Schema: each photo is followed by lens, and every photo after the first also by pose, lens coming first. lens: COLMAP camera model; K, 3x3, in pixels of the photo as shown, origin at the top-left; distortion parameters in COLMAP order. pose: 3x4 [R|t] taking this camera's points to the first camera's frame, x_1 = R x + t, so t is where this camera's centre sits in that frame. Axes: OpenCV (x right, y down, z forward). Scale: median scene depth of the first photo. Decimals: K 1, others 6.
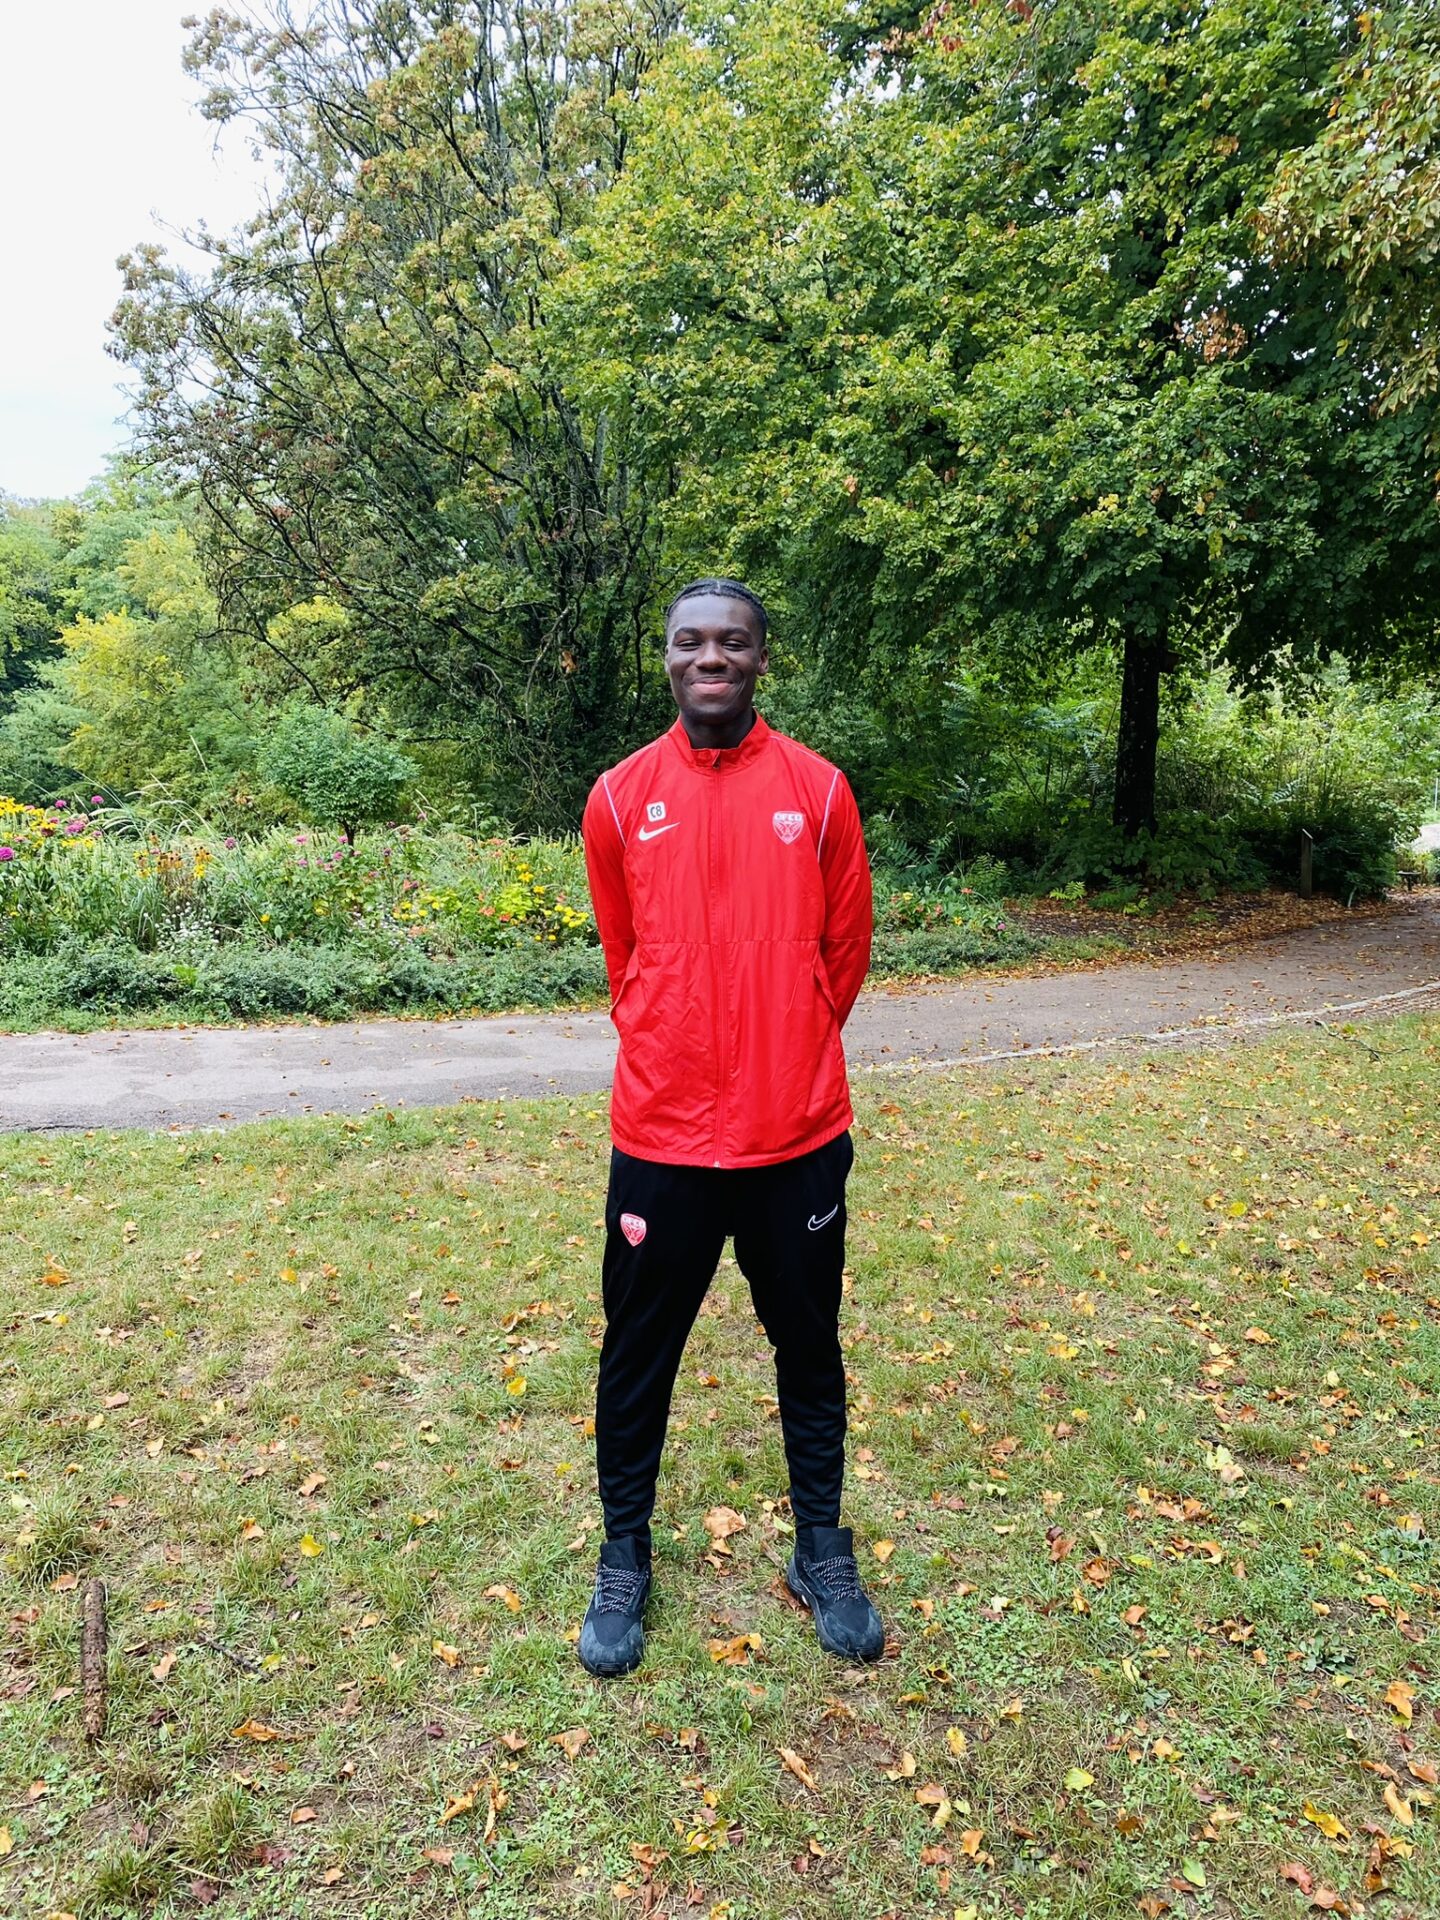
lens RADIAL K [[1559.6, 0, 720.0], [0, 1559.6, 960.0], [0, 0, 1]] dist [-0.000466, -0.001116]
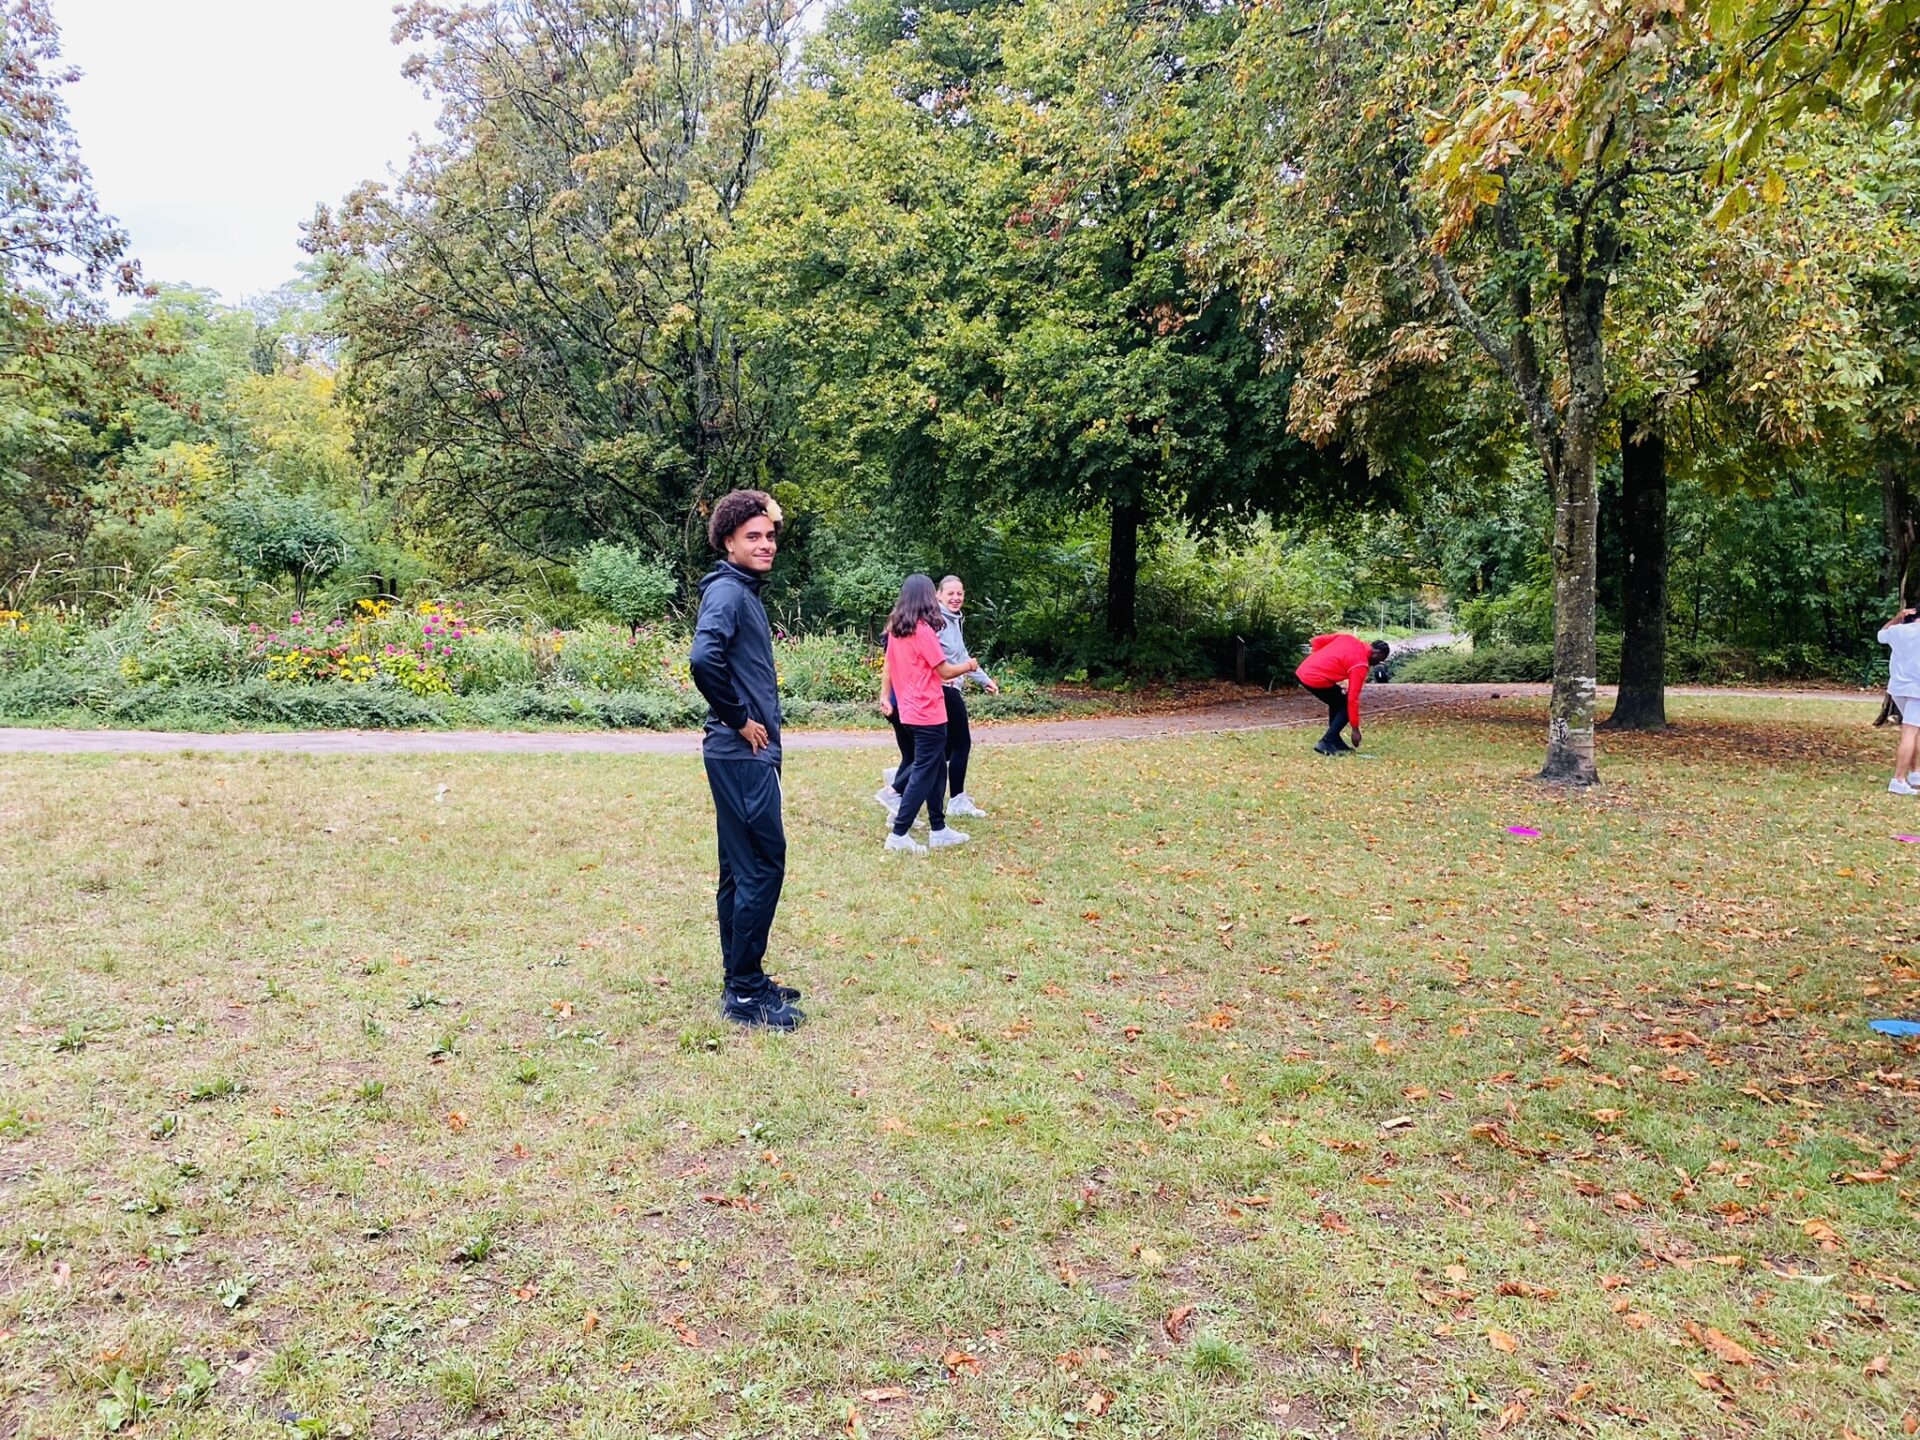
lens RADIAL K [[1497.0, 0, 960.0], [0, 1497.0, 720.0], [0, 0, 1]] dist [0.091278, -0.218100]
pose [[0.989396, -0.004654, 0.145171, -0.101606], [0.010159, 0.999256, -0.037204, 0.056150], [-0.144890, 0.038284, 0.988707, -0.425582]]
